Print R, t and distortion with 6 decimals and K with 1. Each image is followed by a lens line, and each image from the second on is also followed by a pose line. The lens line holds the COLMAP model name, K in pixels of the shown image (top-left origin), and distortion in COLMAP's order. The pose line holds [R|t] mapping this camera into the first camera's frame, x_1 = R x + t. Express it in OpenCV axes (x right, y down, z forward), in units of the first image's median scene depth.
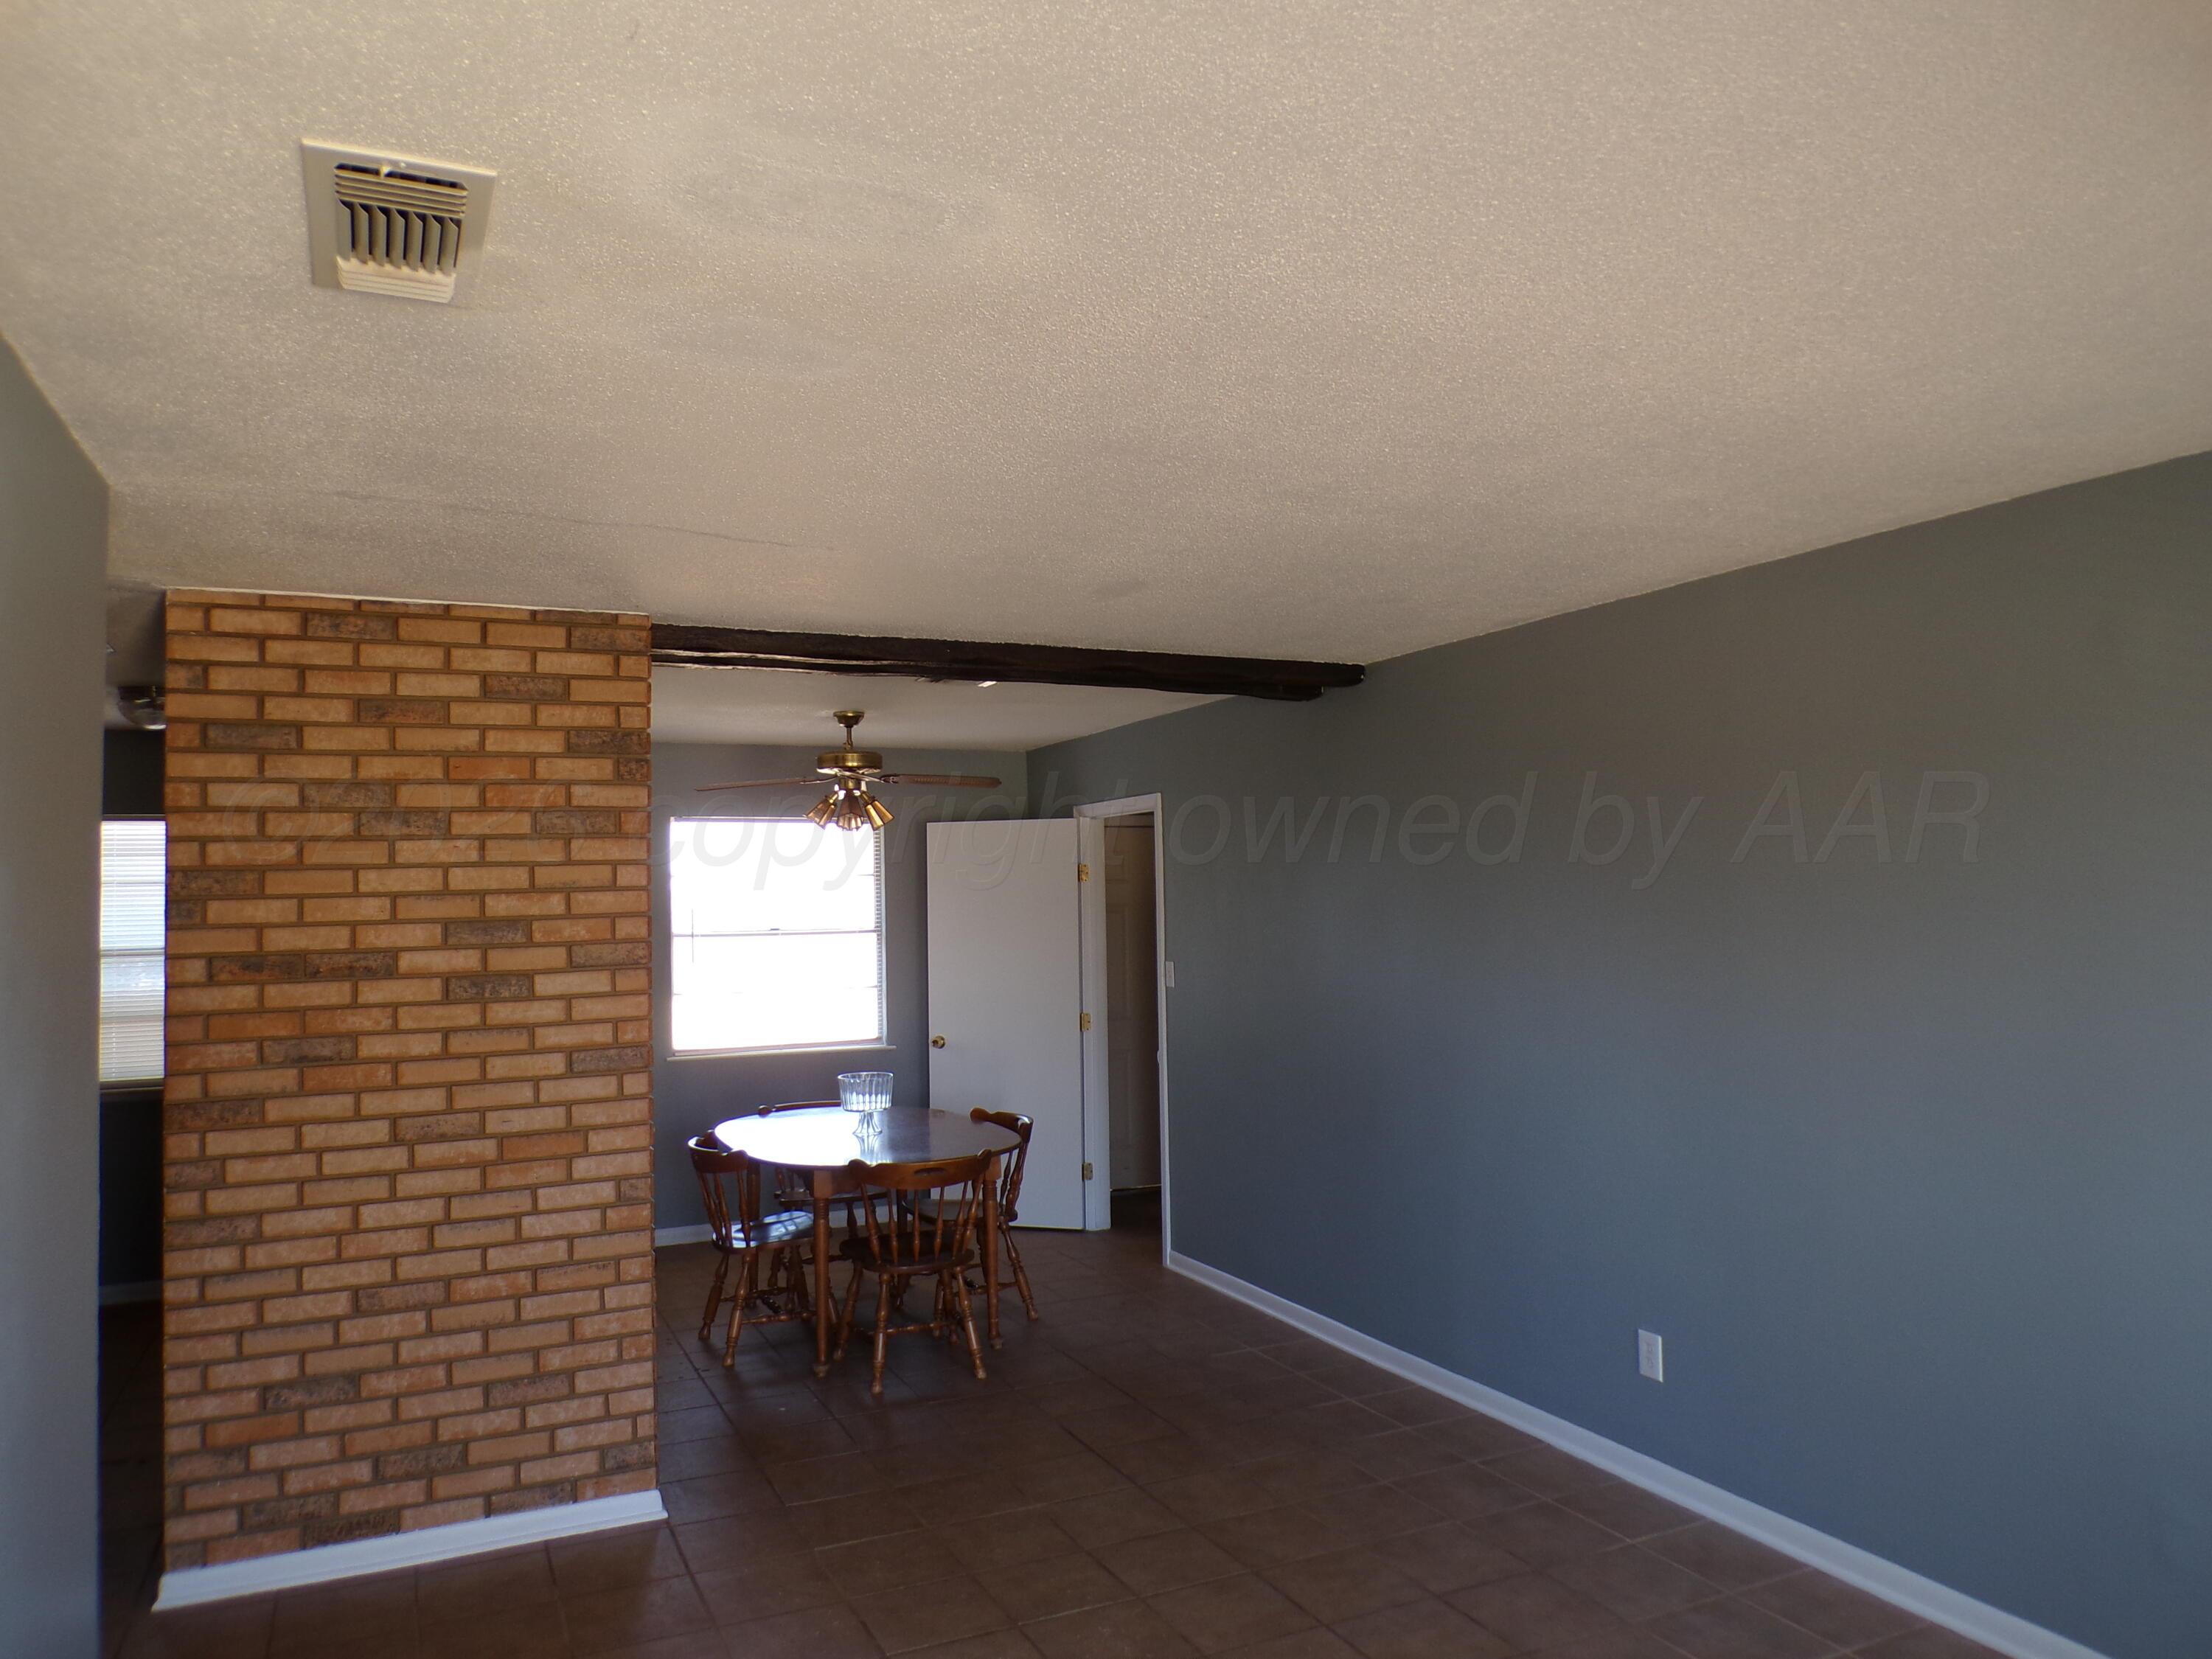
lens RADIAL K [[1497.7, 0, 1106.0], [0, 1497.7, 829.5], [0, 0, 1]] dist [-0.032291, 0.008871]
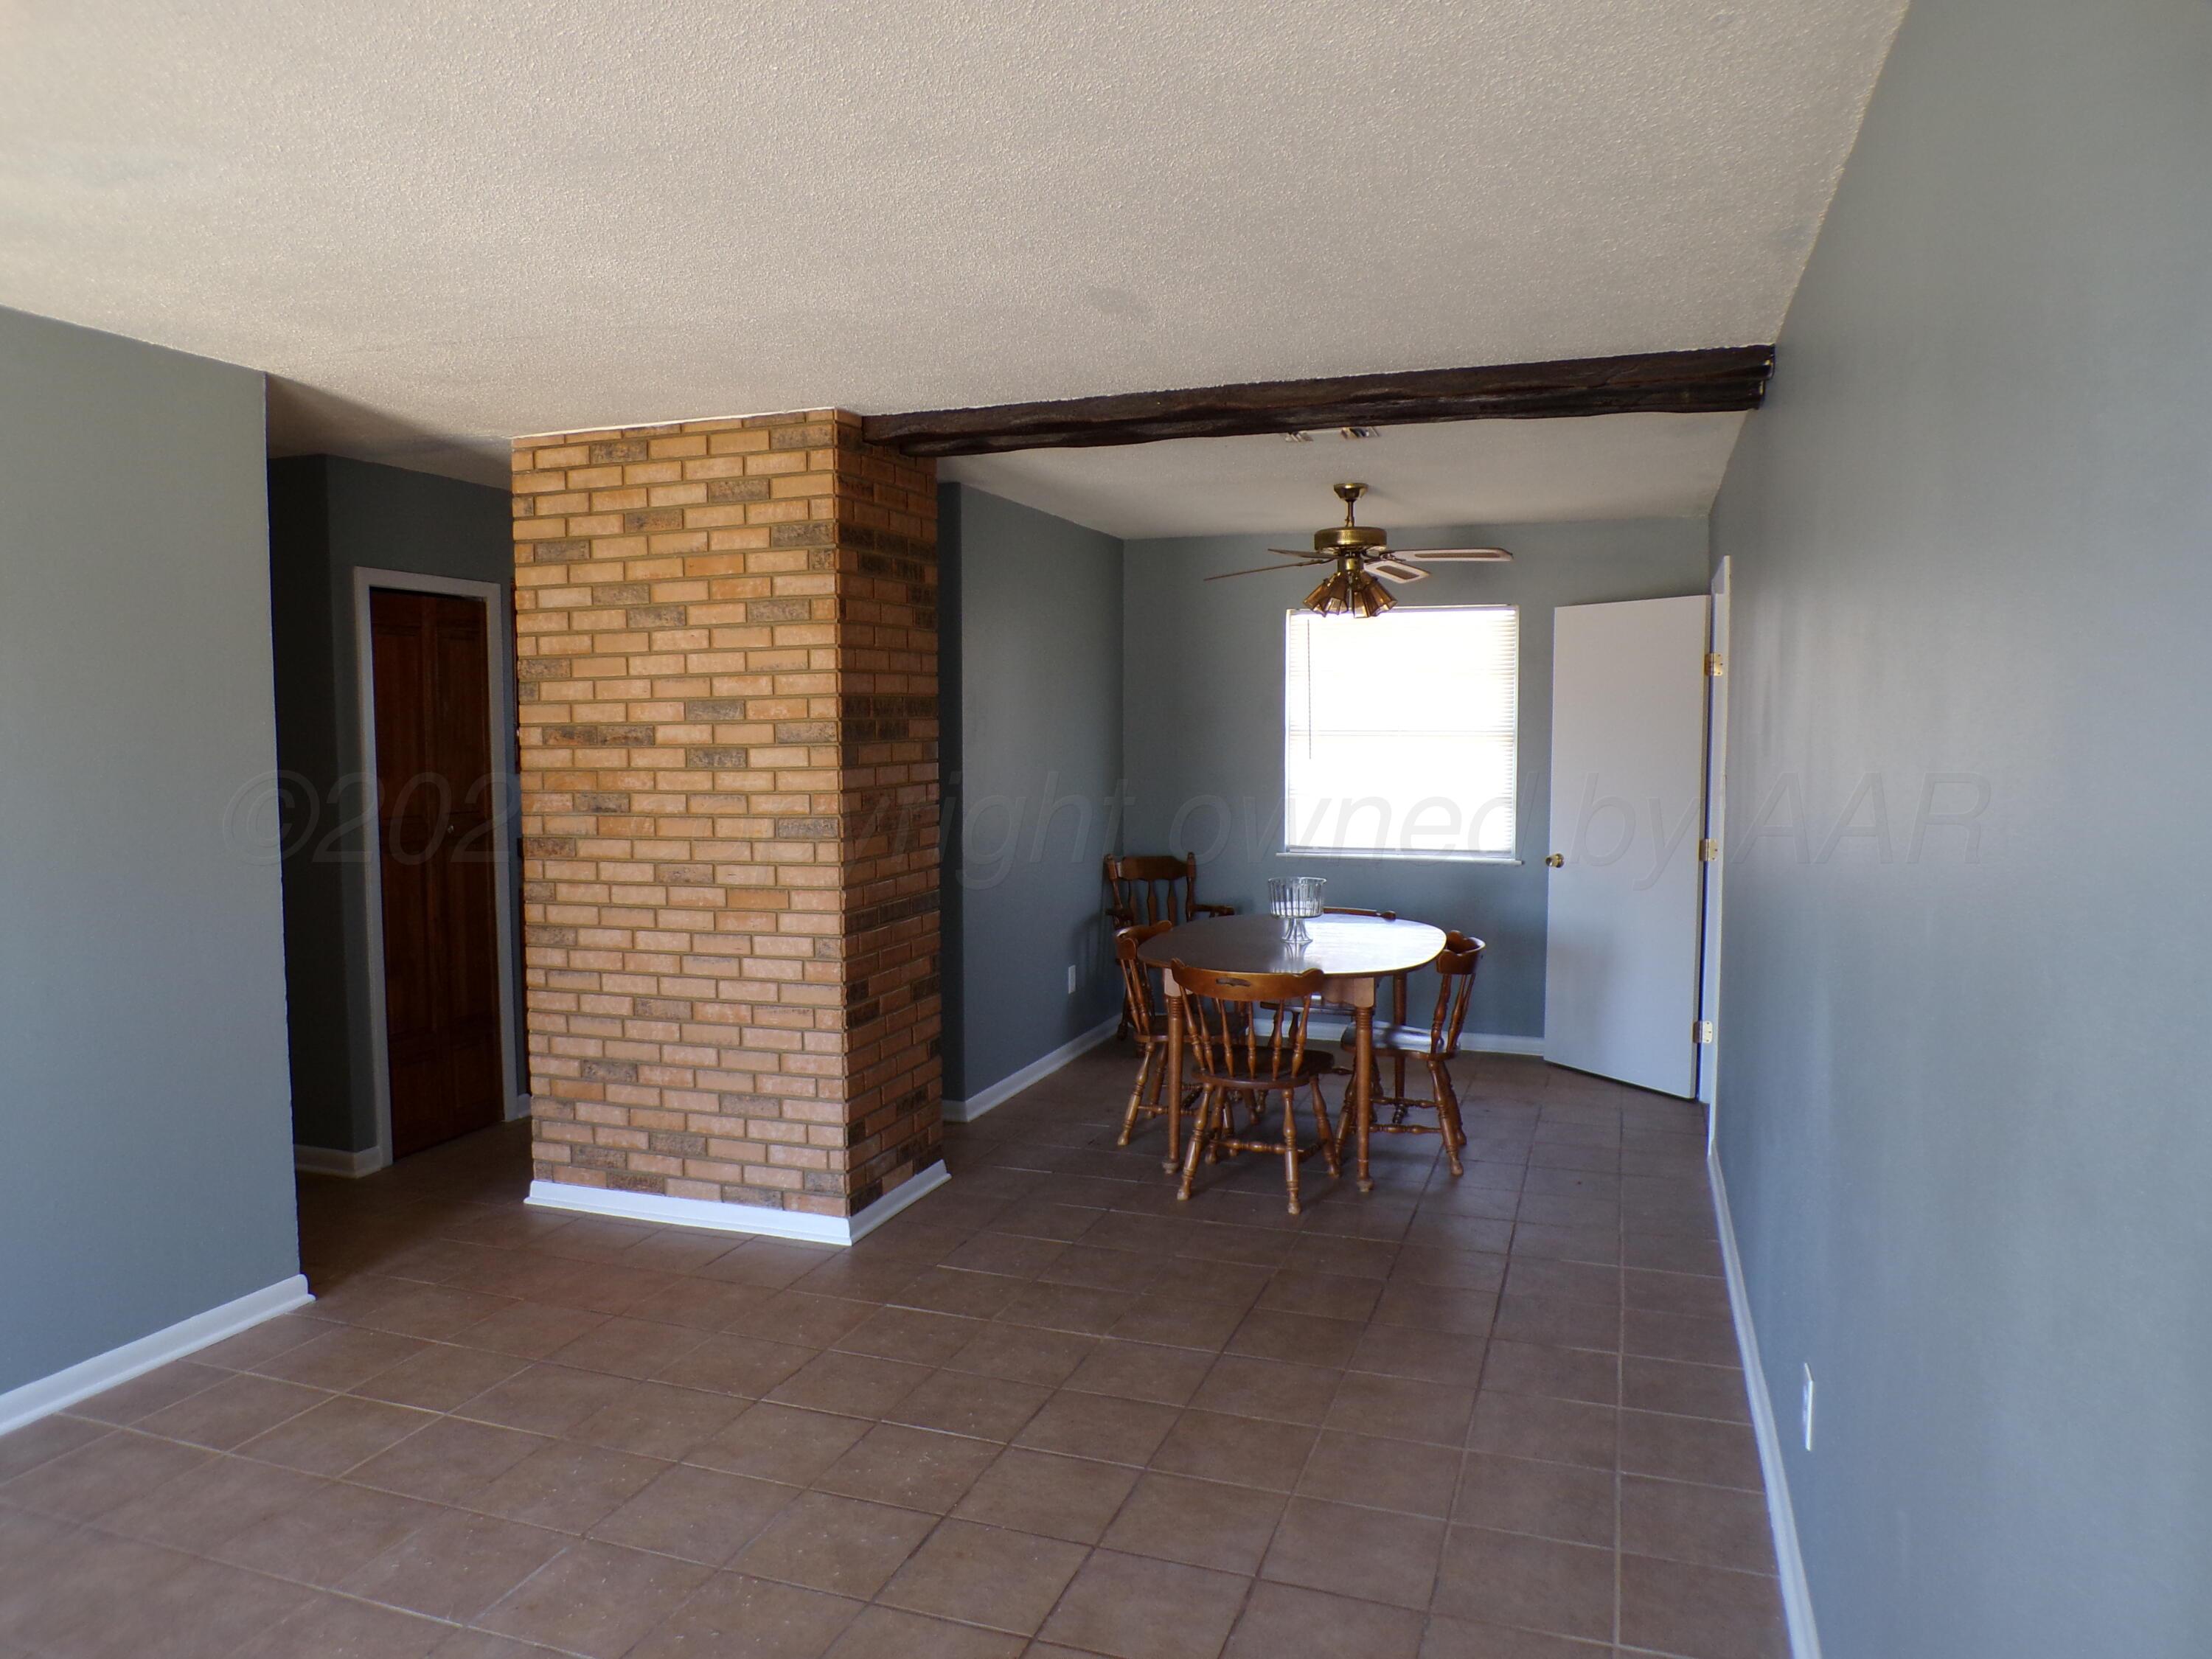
lens RADIAL K [[1497.7, 0, 1106.0], [0, 1497.7, 829.5], [0, 0, 1]] dist [-0.032291, 0.008871]
pose [[0.709282, 0.063629, -0.702047, 0.619483], [0.022671, 0.993344, 0.112936, 0.037600], [0.704560, -0.096020, 0.703119, 0.399060]]
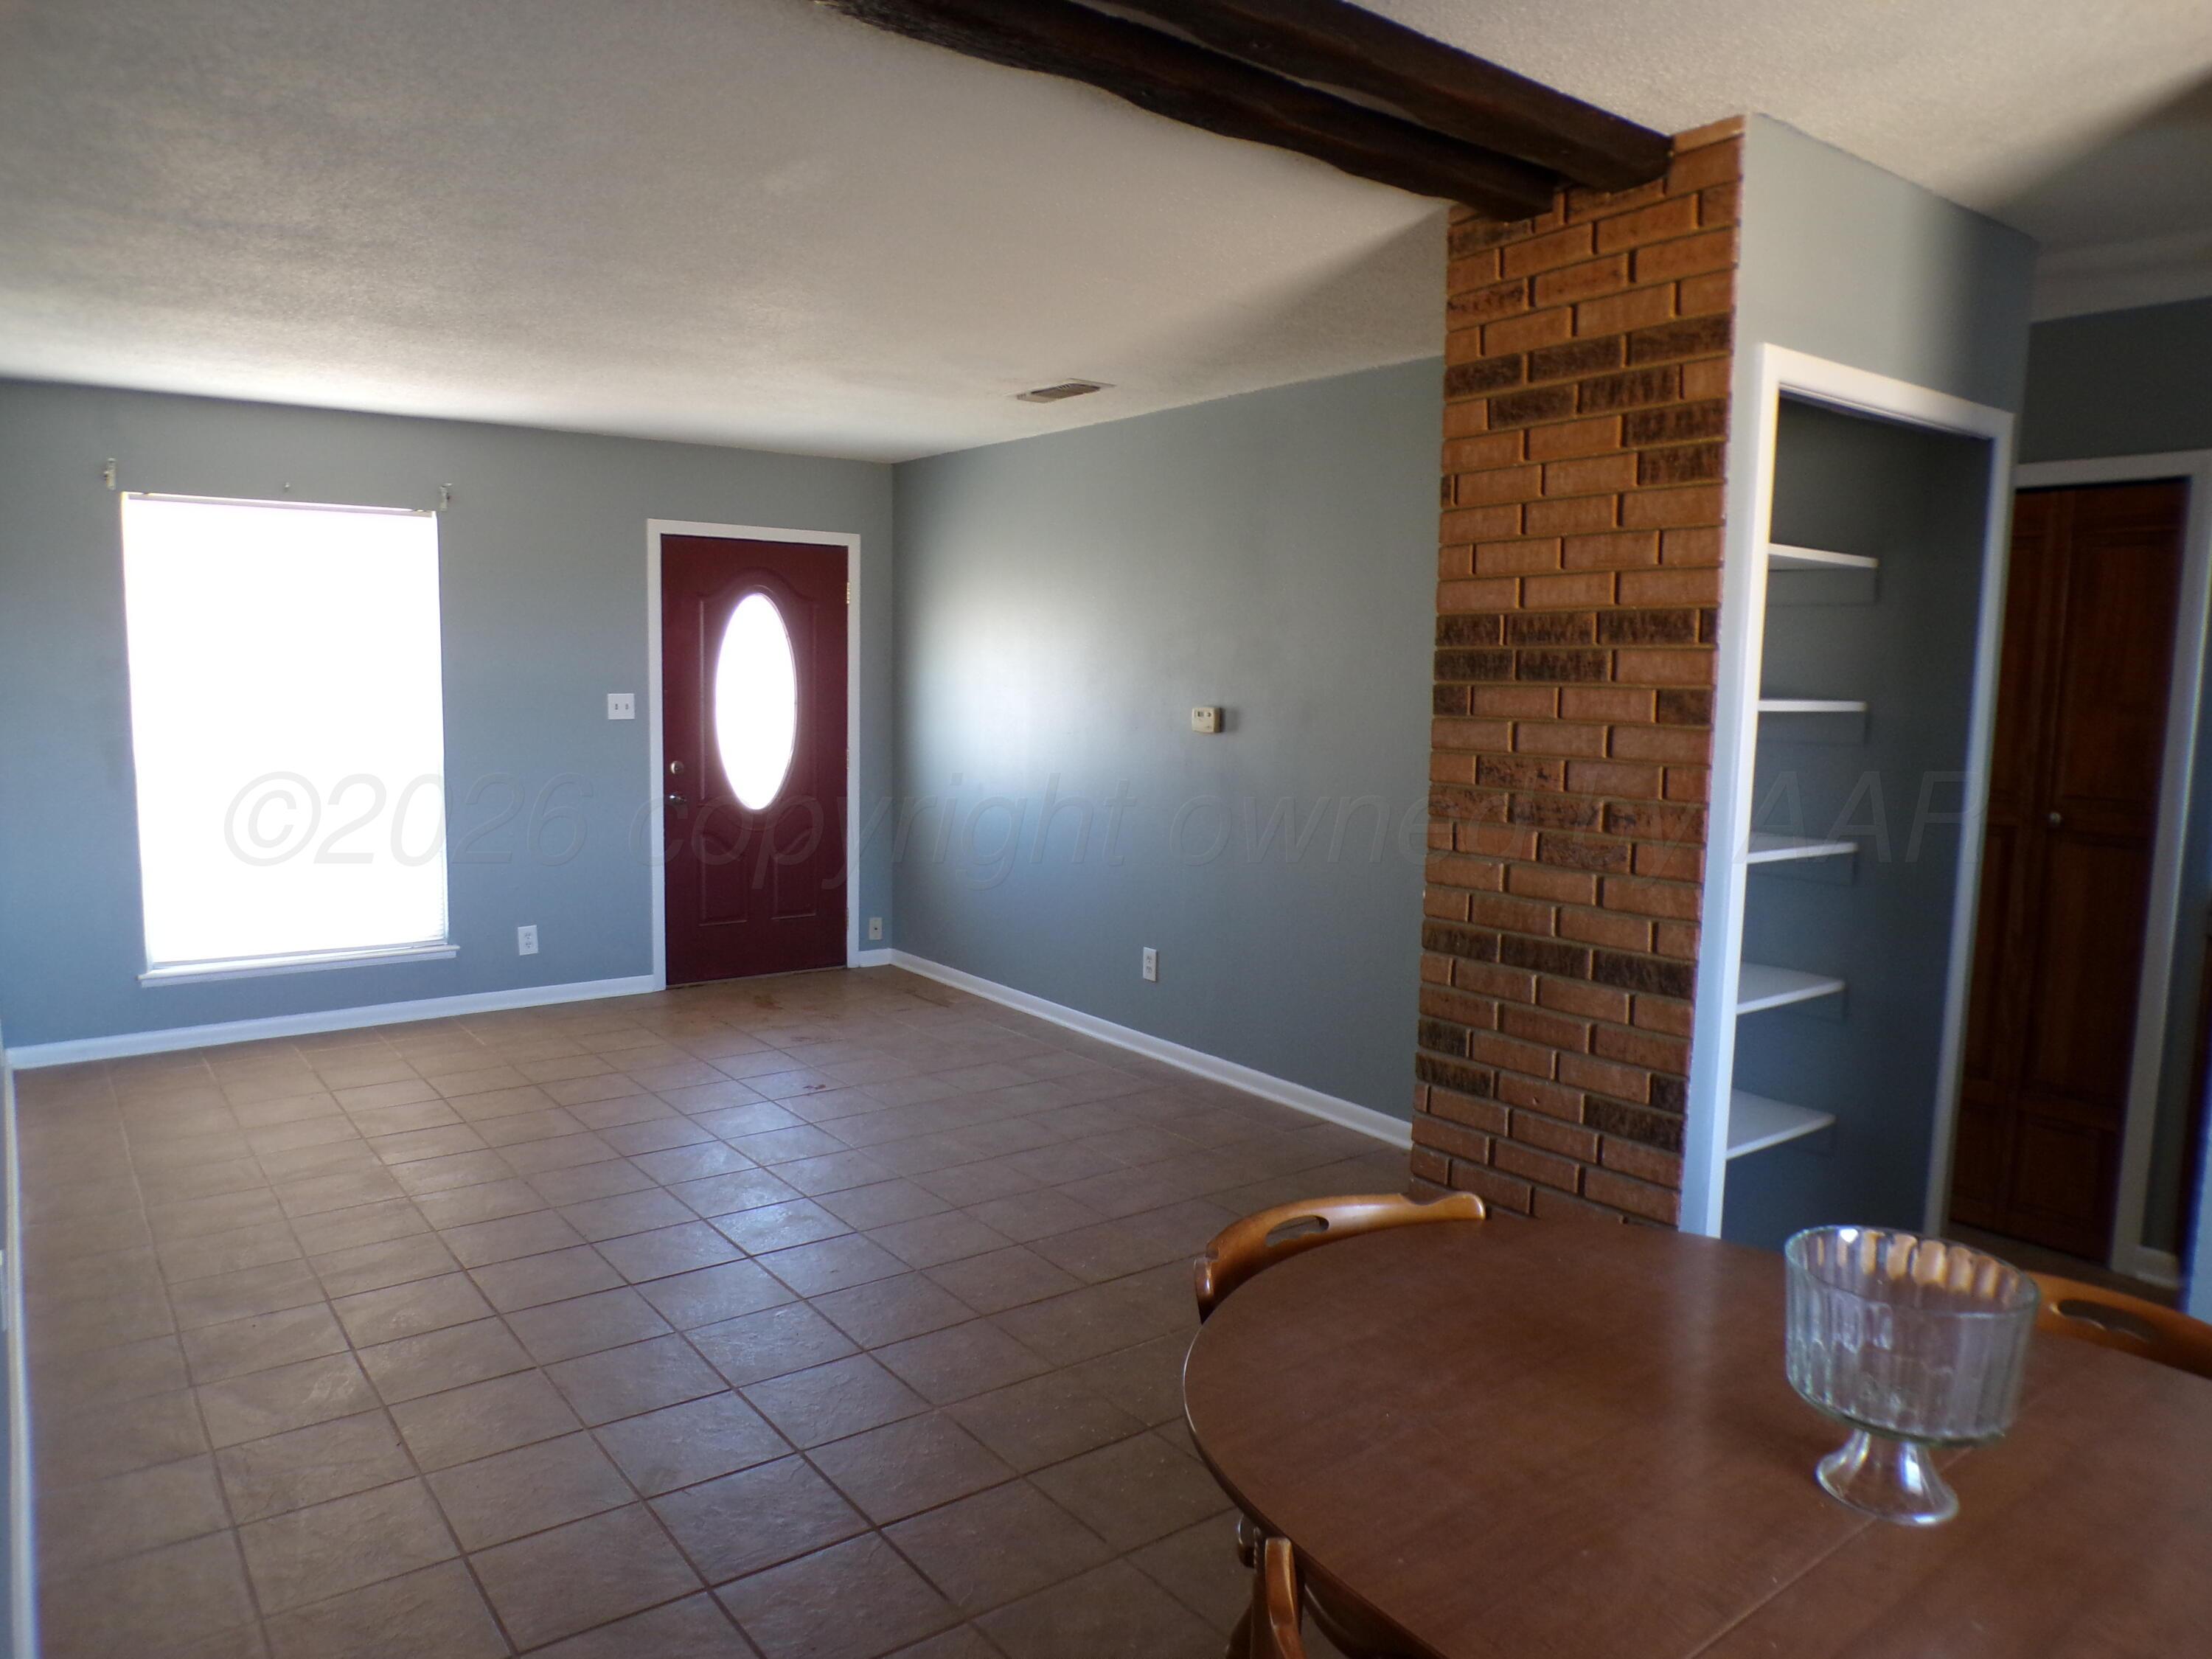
lens RADIAL K [[1497.7, 0, 1106.0], [0, 1497.7, 829.5], [0, 0, 1]] dist [-0.032291, 0.008871]
pose [[-0.979636, 0.020821, -0.199702, 0.028579], [0.006680, 0.997438, 0.071225, 0.115274], [0.200673, 0.068441, -0.977265, 1.787705]]
